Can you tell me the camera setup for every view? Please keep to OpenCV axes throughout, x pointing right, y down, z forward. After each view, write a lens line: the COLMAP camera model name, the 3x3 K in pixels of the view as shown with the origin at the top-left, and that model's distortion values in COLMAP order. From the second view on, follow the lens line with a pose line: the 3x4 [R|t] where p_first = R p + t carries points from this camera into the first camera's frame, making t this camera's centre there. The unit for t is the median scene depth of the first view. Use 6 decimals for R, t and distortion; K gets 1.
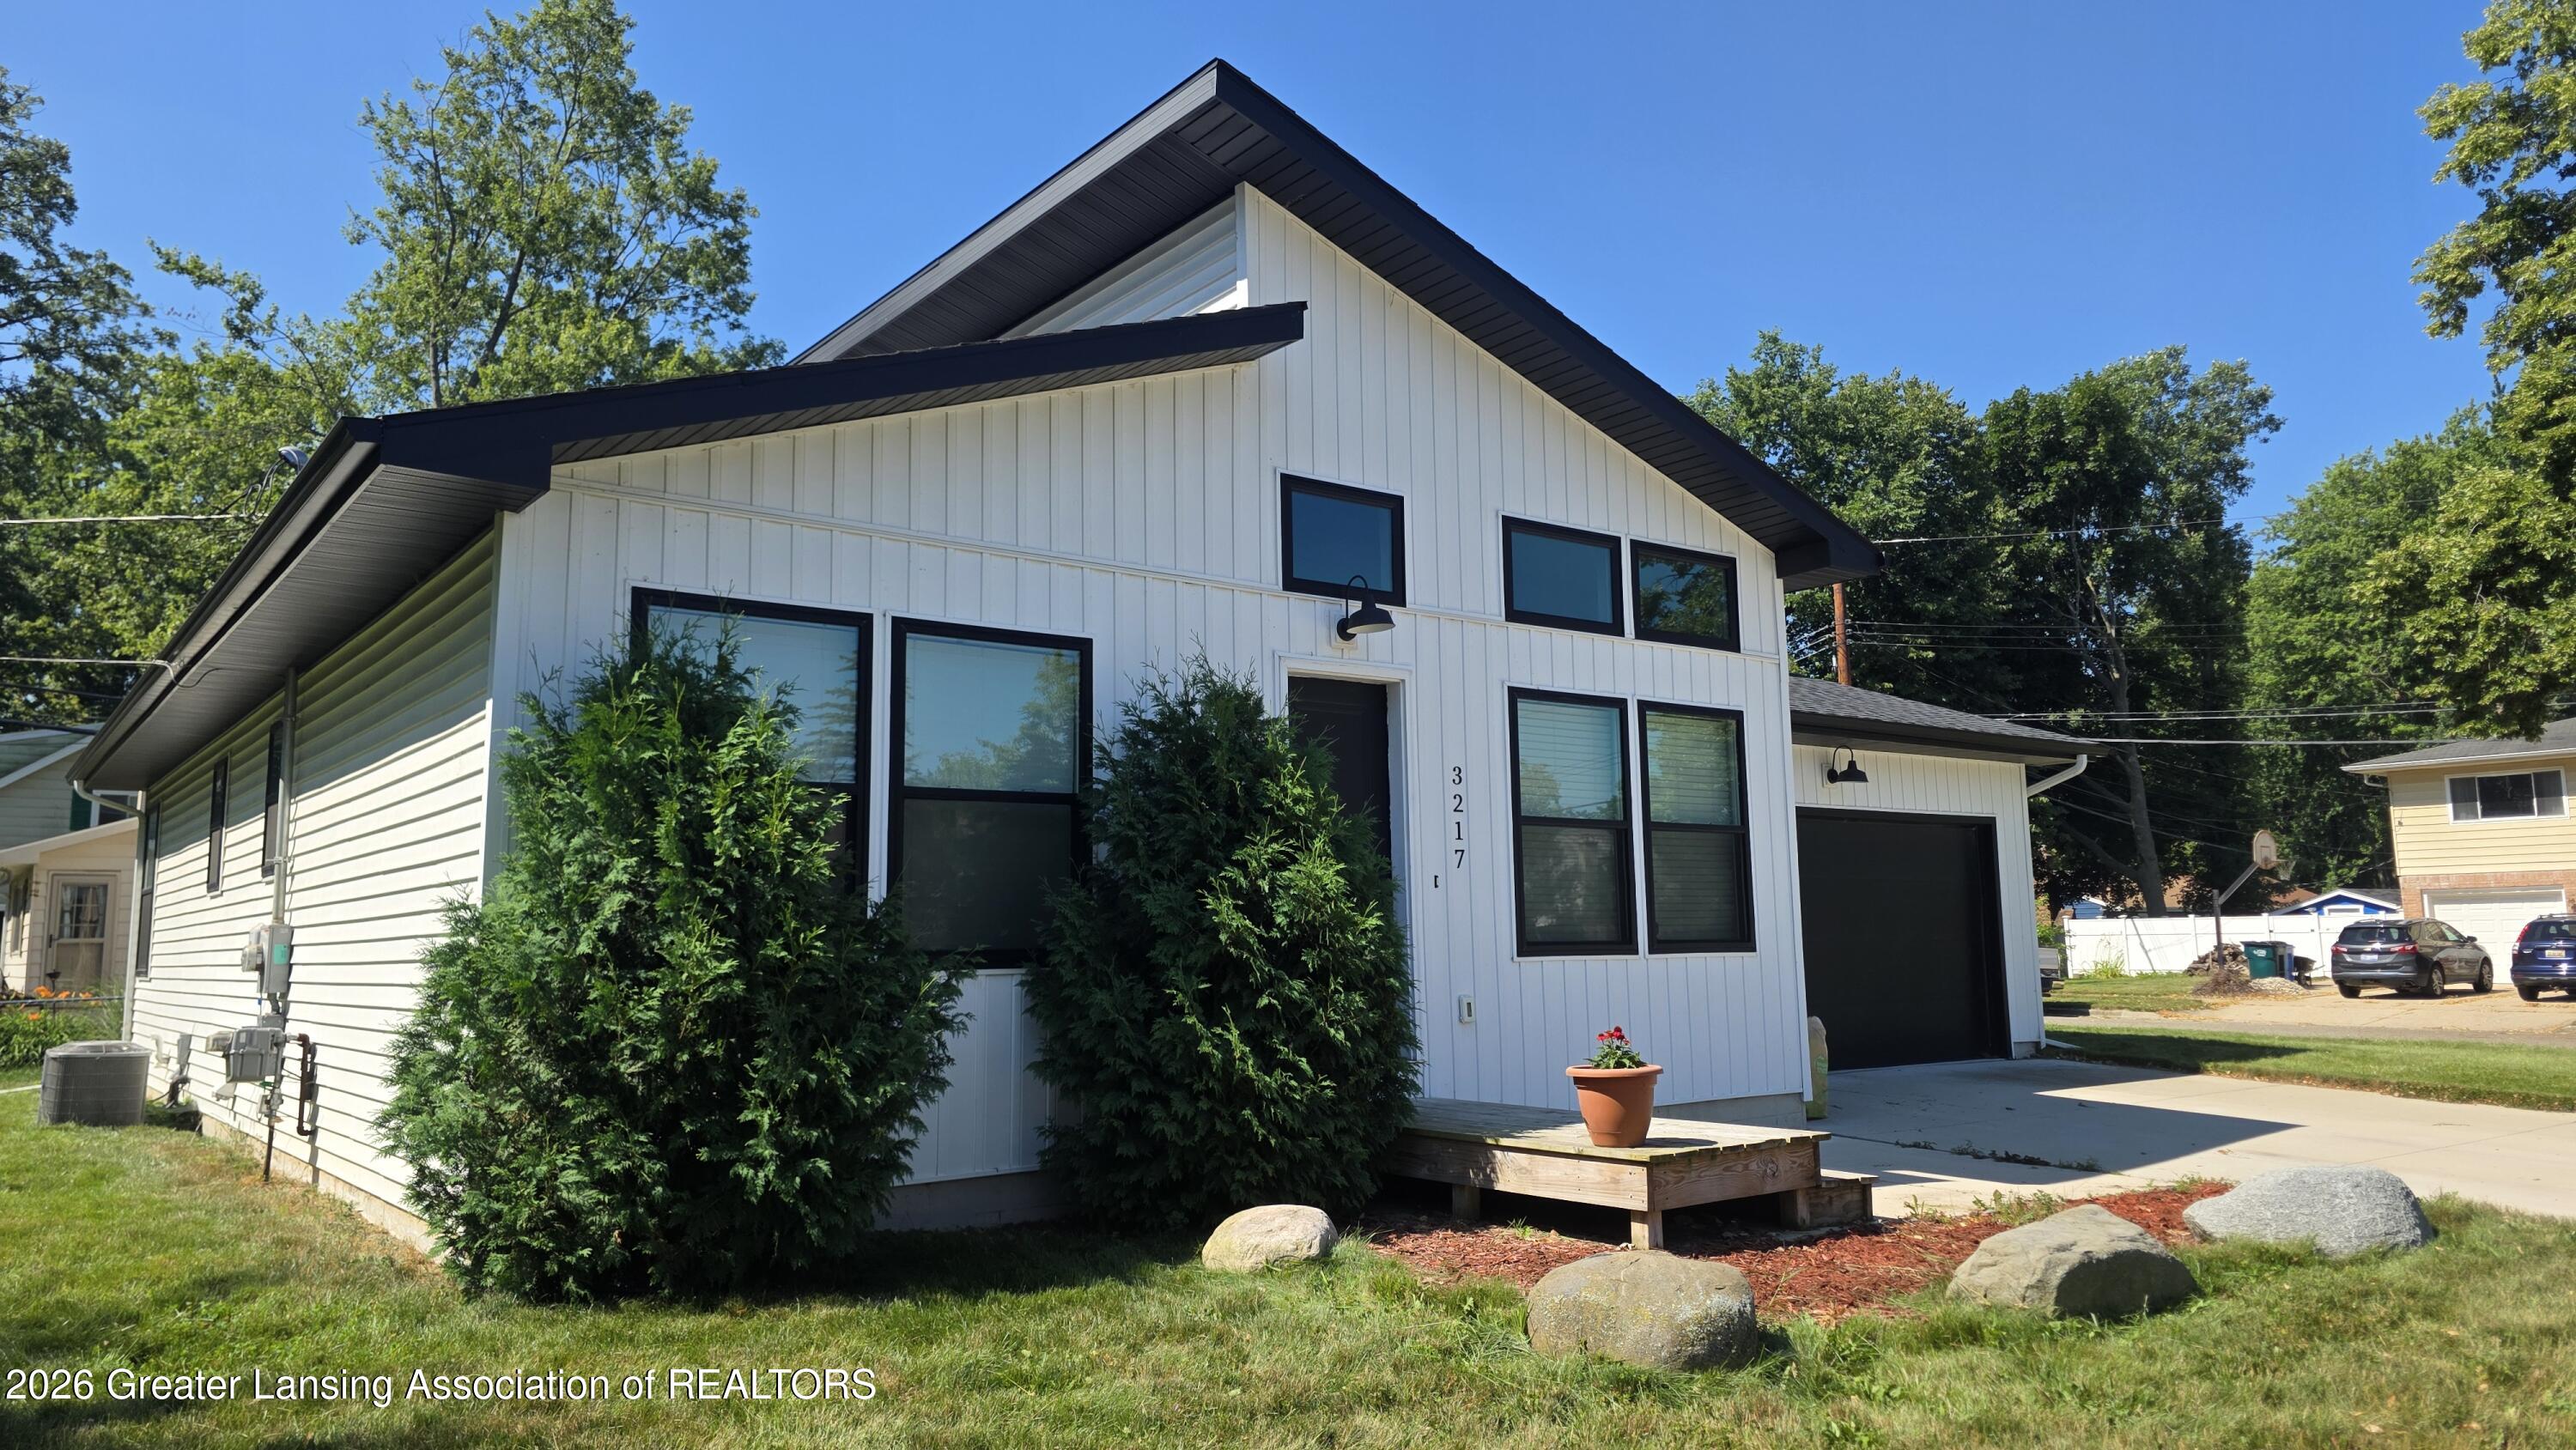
lens RADIAL K [[1740.8, 0, 1326.4], [0, 1740.8, 719.7], [0, 0, 1]] dist [0.063621, -0.055322]
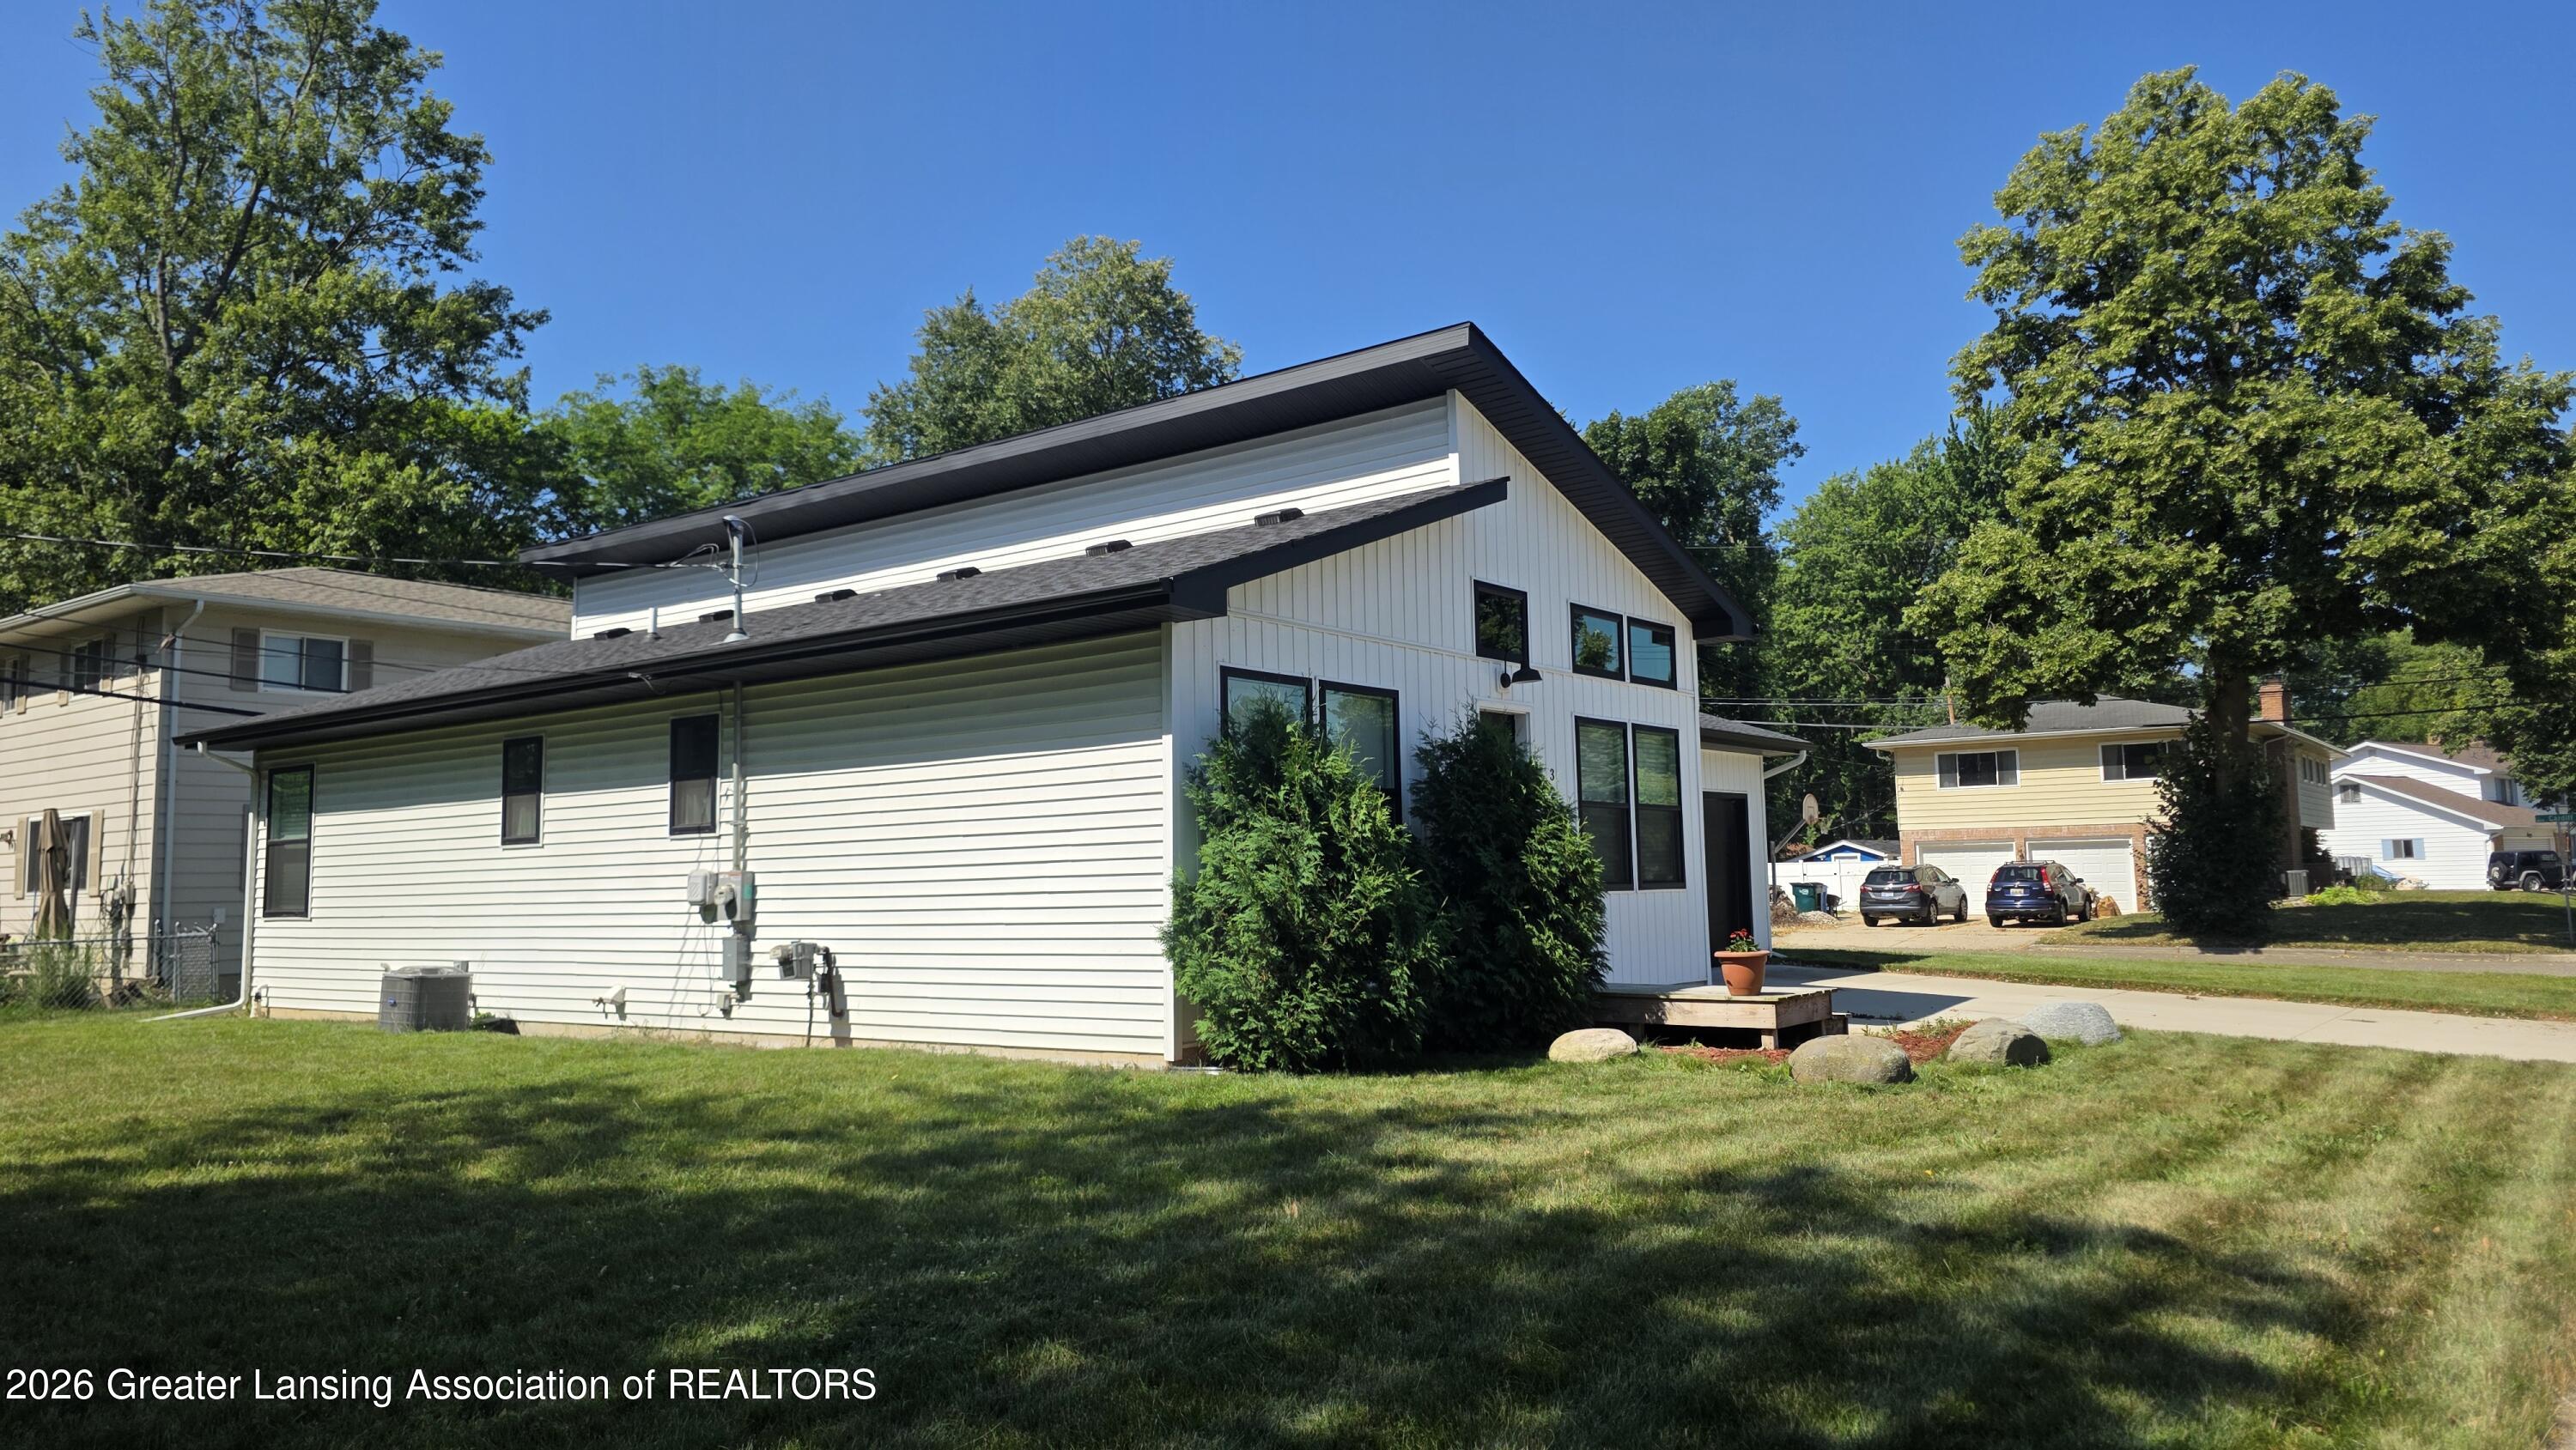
lens RADIAL K [[1740.8, 0, 1306.8], [0, 1740.8, 712.8], [0, 0, 1]] dist [0.063621, -0.055322]
pose [[0.967271, 0.020712, 0.252901, -0.305772], [-0.027113, 0.999394, 0.021850, -0.029381], [-0.252295, -0.027991, 0.967245, -0.253118]]
